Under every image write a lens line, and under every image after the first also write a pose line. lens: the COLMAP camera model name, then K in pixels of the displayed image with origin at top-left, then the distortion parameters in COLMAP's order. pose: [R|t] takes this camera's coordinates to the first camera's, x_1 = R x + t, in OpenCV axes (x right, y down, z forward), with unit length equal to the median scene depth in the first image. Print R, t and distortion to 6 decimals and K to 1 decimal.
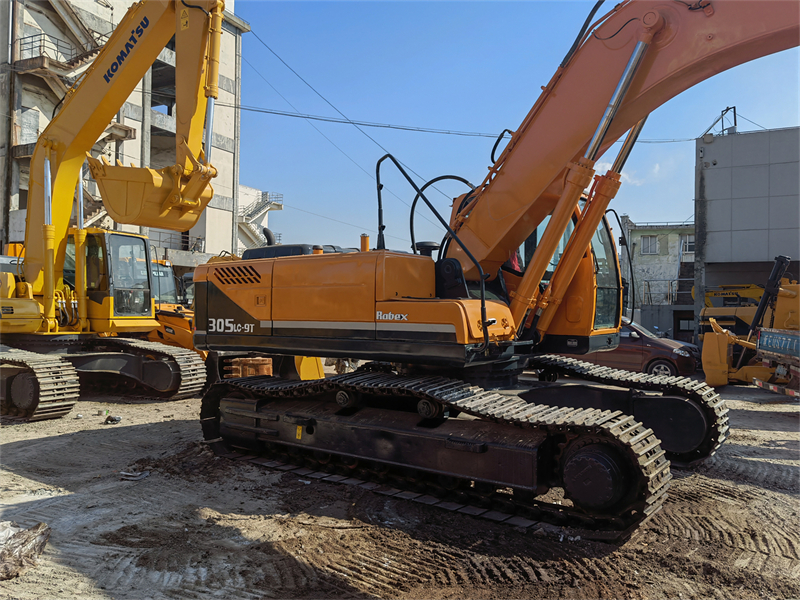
lens RADIAL K [[630.9, 0, 401.2], [0, 630.9, 300.3], [0, 0, 1]] dist [0.057066, -0.060319]
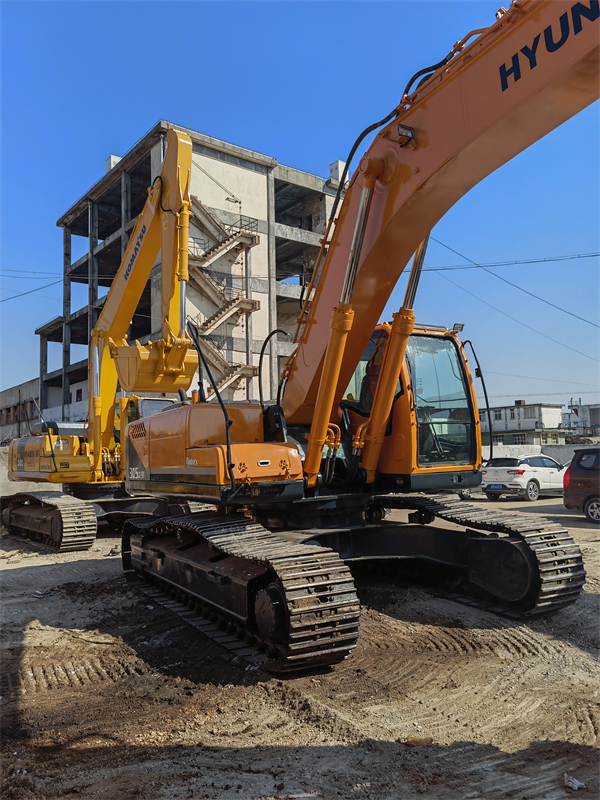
lens RADIAL K [[630.9, 0, 300.0], [0, 630.9, 400.0], [0, 0, 1]] dist [0.057066, -0.060319]
pose [[0.908676, -0.073577, -0.410968, 0.372086], [0.044797, 0.995848, -0.079242, 0.007983], [0.415092, 0.053595, 0.908199, 0.023019]]
